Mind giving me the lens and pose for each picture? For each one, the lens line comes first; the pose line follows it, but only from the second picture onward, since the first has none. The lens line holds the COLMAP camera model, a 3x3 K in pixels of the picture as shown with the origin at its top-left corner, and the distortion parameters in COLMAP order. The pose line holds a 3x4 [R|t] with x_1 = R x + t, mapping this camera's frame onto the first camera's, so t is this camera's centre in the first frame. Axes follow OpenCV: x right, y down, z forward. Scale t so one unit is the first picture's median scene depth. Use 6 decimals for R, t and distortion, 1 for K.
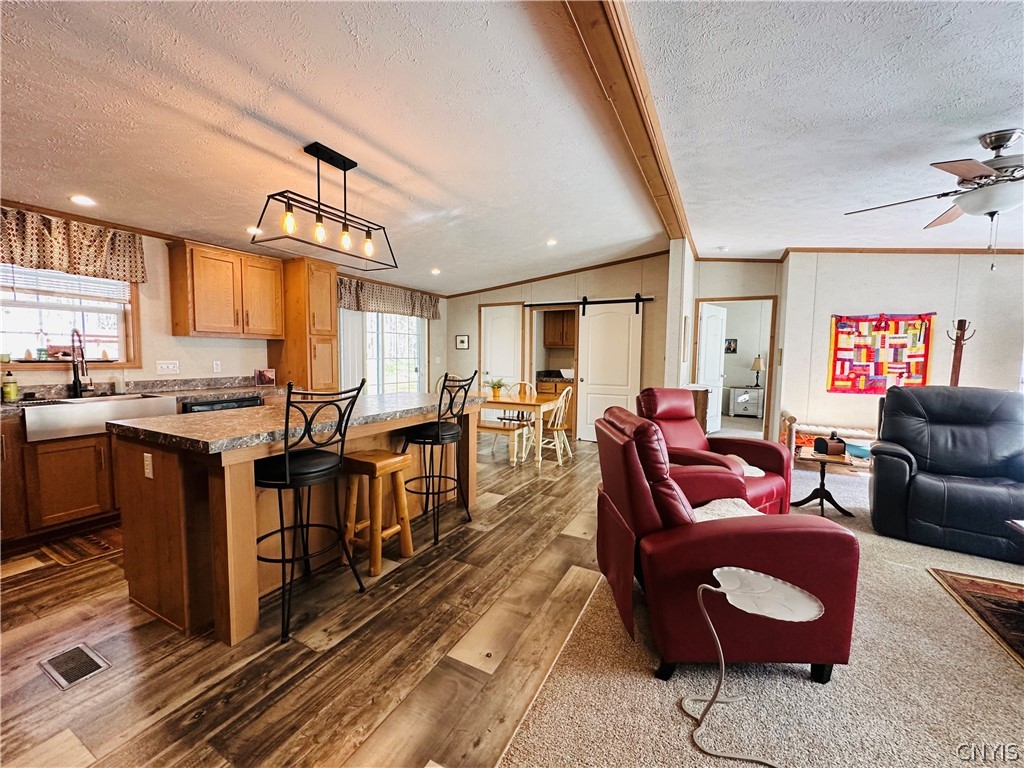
lens RADIAL K [[408.6, 0, 512.0], [0, 408.6, 384.0], [0, 0, 1]] dist [-0.003392, 0.000500]
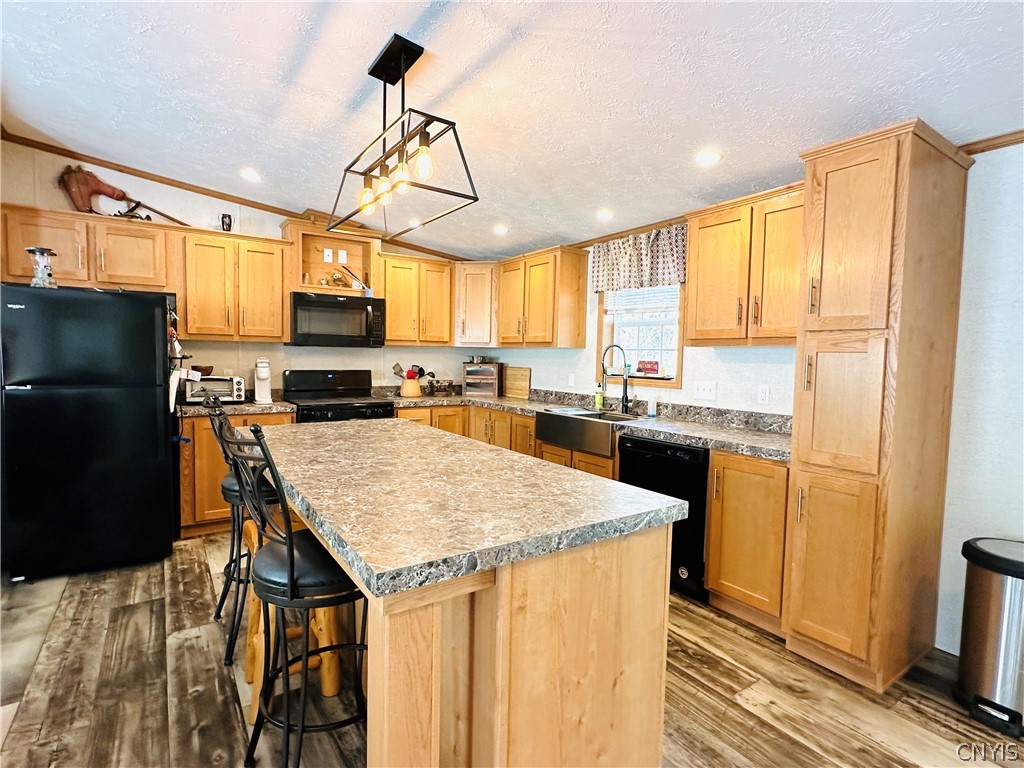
lens RADIAL K [[512.7, 0, 511.3], [0, 512.7, 386.9], [0, 0, 1]] dist [-0.001756, 0.000398]
pose [[-0.471207, 0.032423, -0.881427, 0.137230], [-0.089175, 0.992452, 0.084180, -0.092828], [0.877503, 0.118267, -0.464759, 1.117131]]
